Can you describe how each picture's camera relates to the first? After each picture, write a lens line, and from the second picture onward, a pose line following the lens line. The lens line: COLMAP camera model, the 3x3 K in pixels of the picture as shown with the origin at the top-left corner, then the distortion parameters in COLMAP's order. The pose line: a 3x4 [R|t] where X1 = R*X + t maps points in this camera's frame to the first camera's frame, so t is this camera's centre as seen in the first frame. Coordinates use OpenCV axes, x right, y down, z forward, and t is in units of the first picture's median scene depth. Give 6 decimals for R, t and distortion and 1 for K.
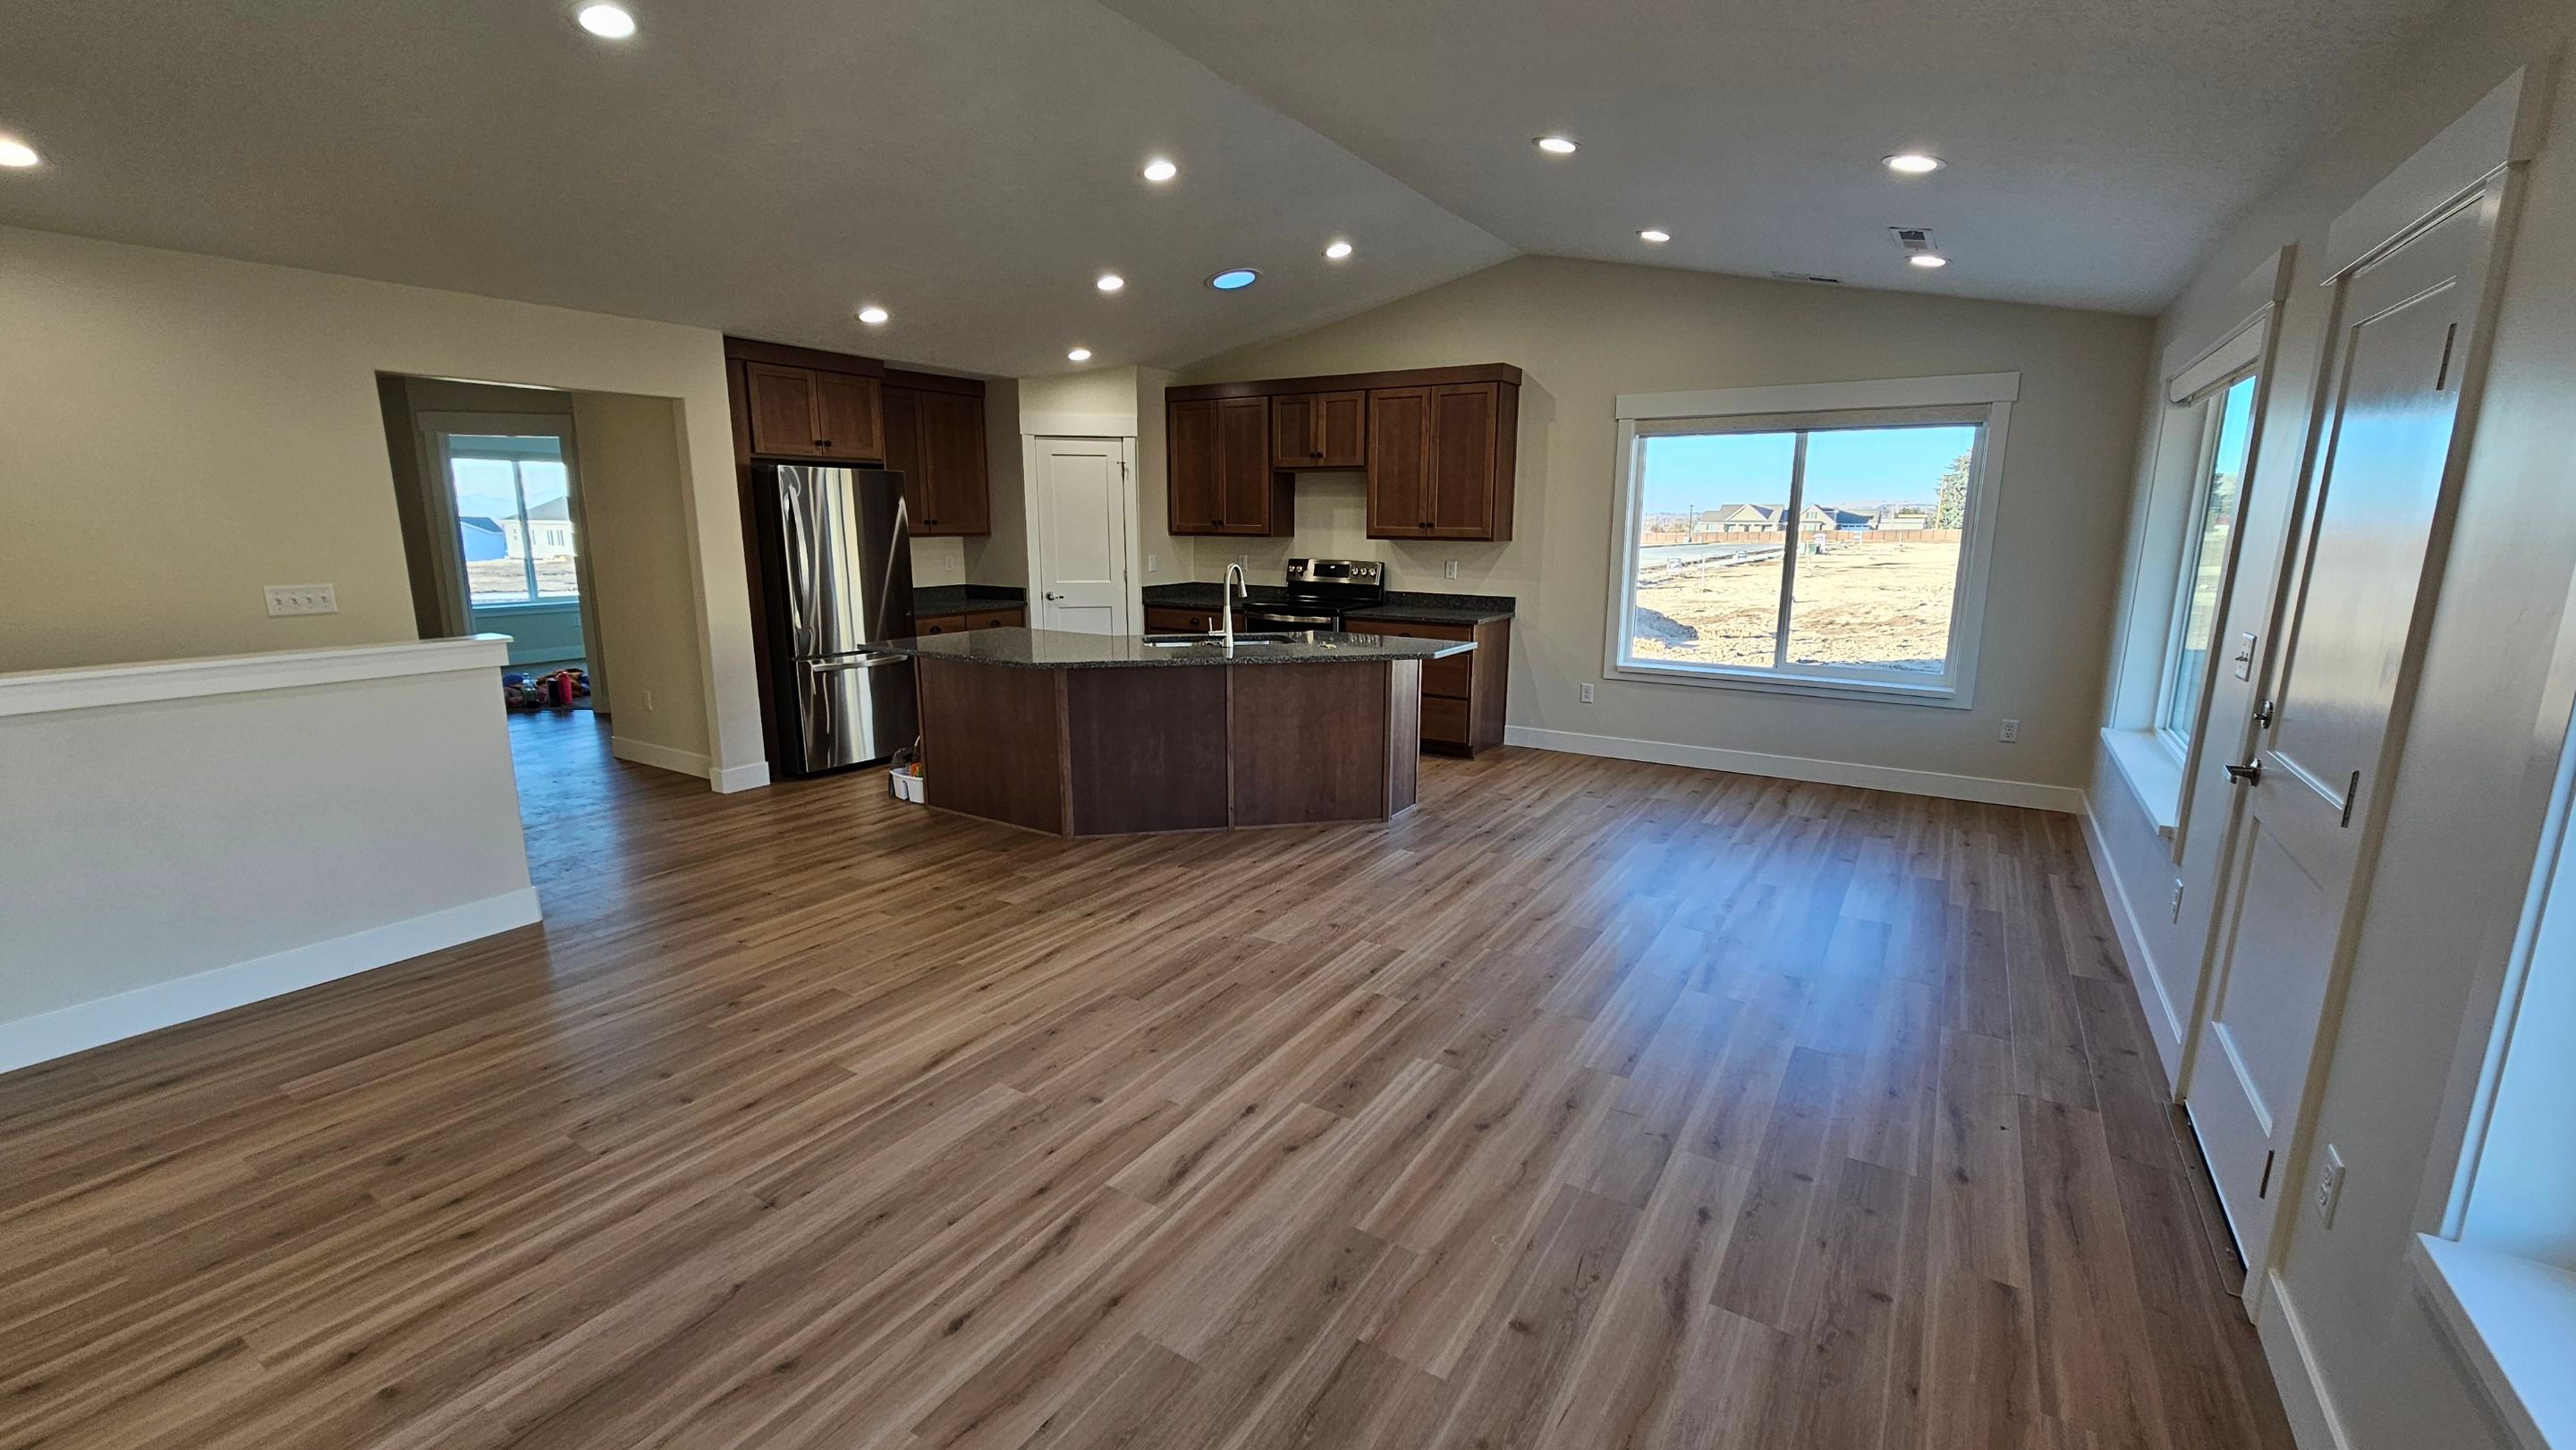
lens RADIAL K [[1047.6, 0, 1283.3], [0, 1047.6, 736.0], [0, 0, 1]] dist [-0.000351, -0.000123]
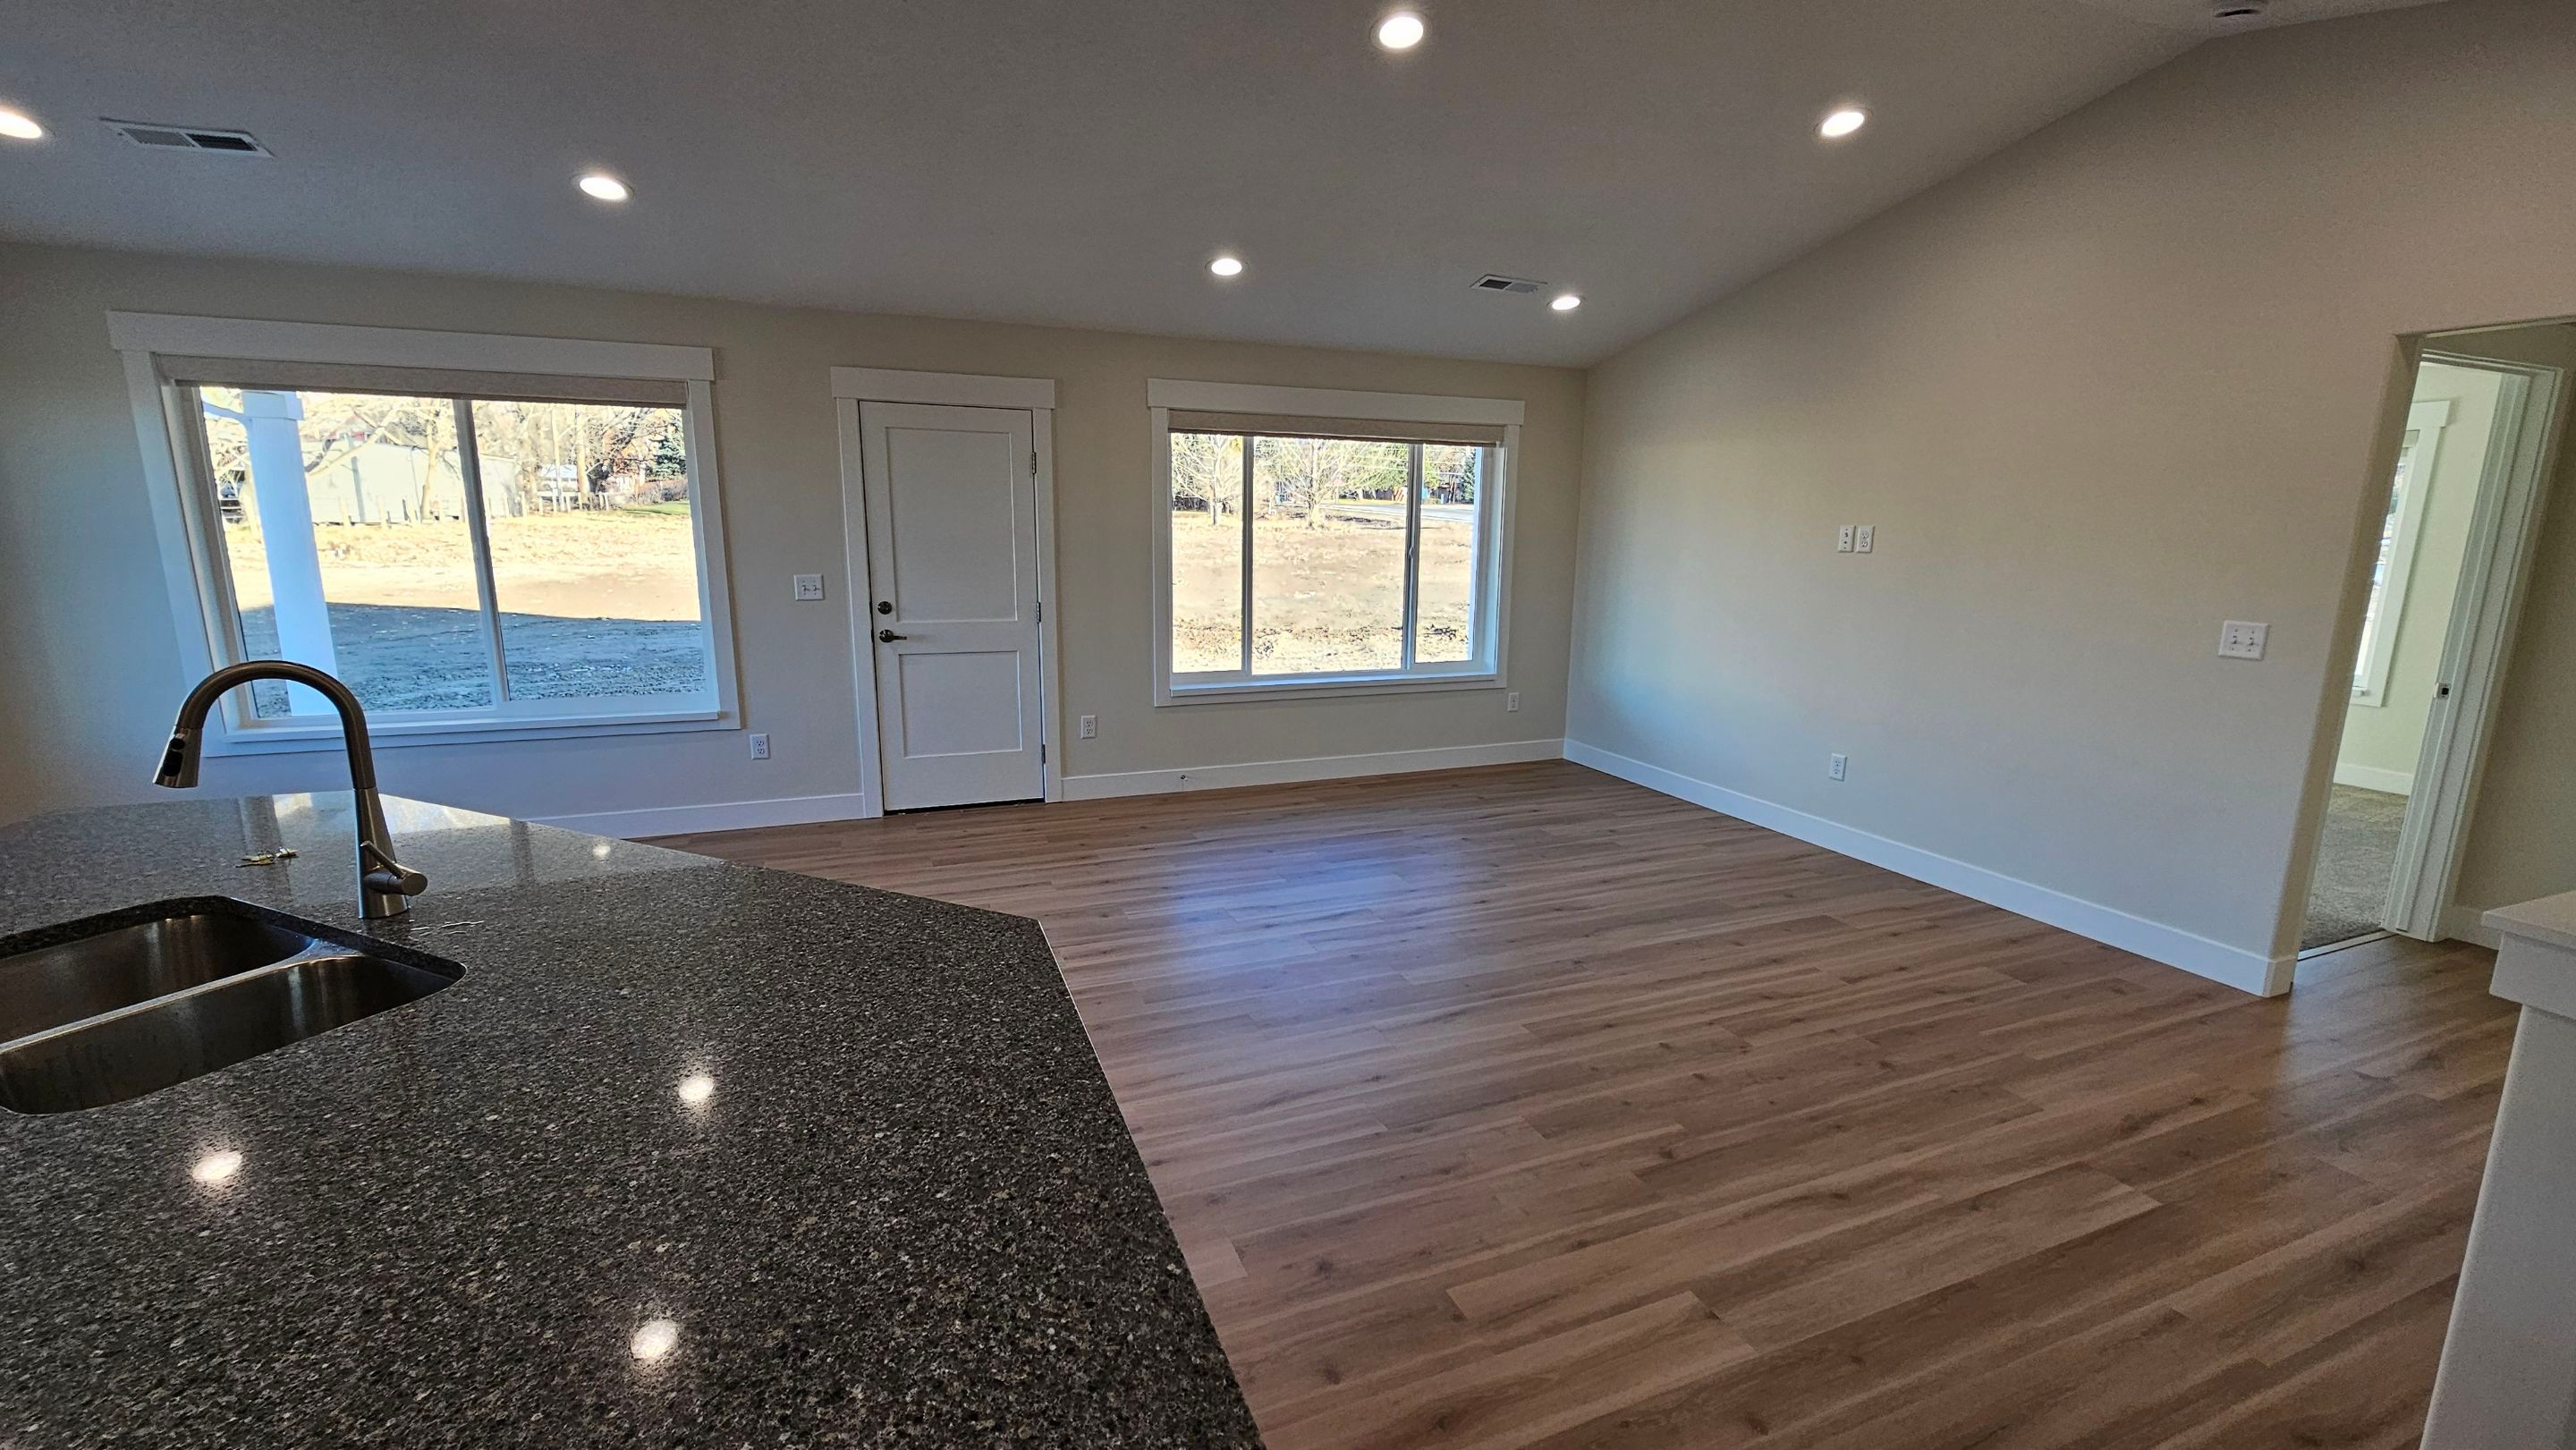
lens RADIAL K [[1062.6, 0, 1288.0], [0, 1062.6, 725.0], [0, 0, 1]] dist [0.000495, 0.000316]
pose [[-0.818089, -0.123007, 0.561783, -0.356439], [0.102556, 0.929995, 0.352976, -0.177445], [-0.565874, 0.346380, -0.748203, 0.836570]]
